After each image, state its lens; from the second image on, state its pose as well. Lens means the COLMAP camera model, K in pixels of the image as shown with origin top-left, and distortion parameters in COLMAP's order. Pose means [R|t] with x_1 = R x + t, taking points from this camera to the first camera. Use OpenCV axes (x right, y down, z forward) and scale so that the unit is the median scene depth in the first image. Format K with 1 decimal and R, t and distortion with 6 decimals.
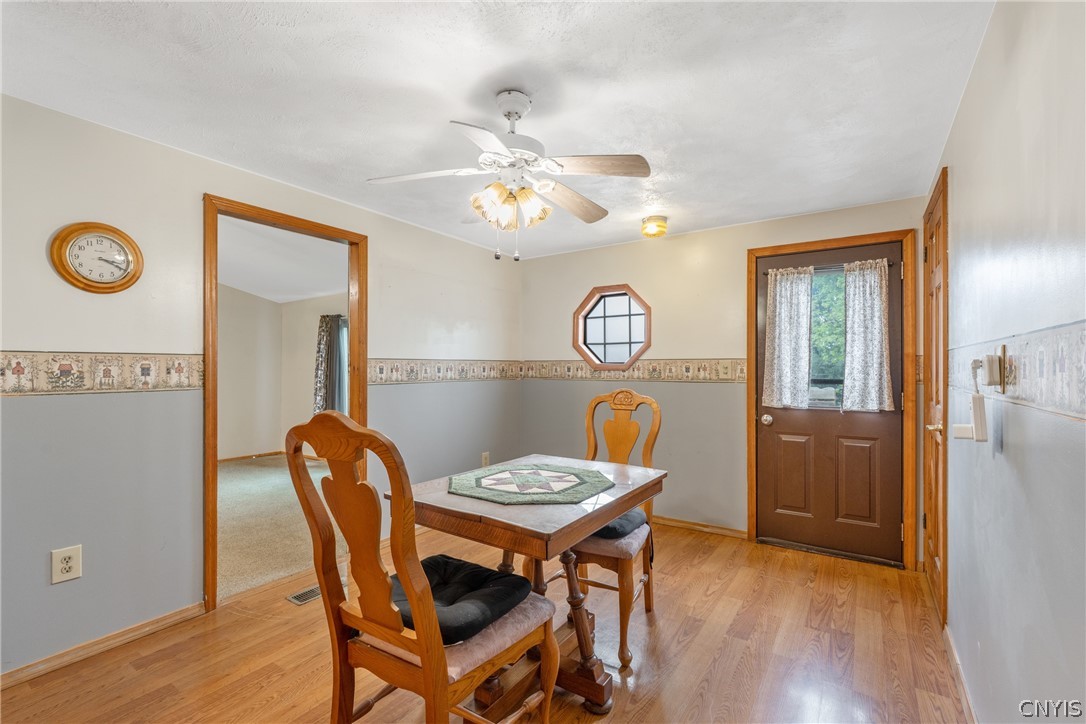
lens RADIAL K [[494.5, 0, 543.8], [0, 494.5, 362.5], [0, 0, 1]] dist [0.004590, 0.000157]
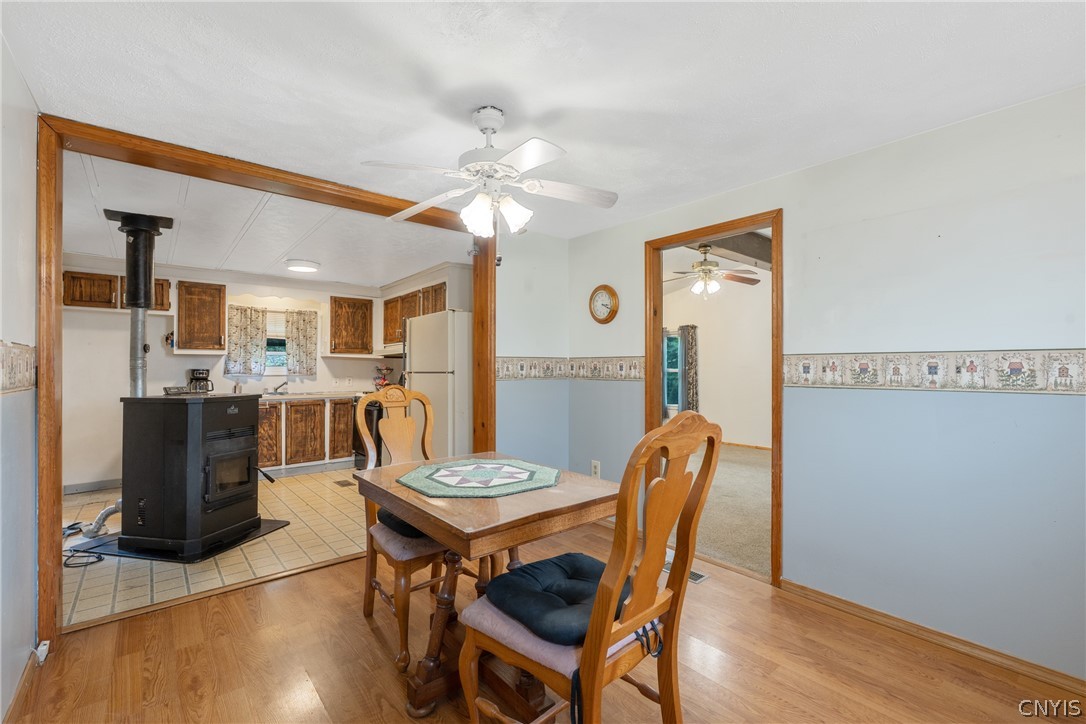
lens RADIAL K [[494.5, 0, 542.4], [0, 494.5, 364.2], [0, 0, 1]] dist [0.004590, 0.000157]
pose [[-0.323010, -0.004371, -0.946385, 0.369069], [0.010049, 0.999917, -0.008048, 0.007157], [0.946342, -0.012110, -0.322939, 0.592325]]
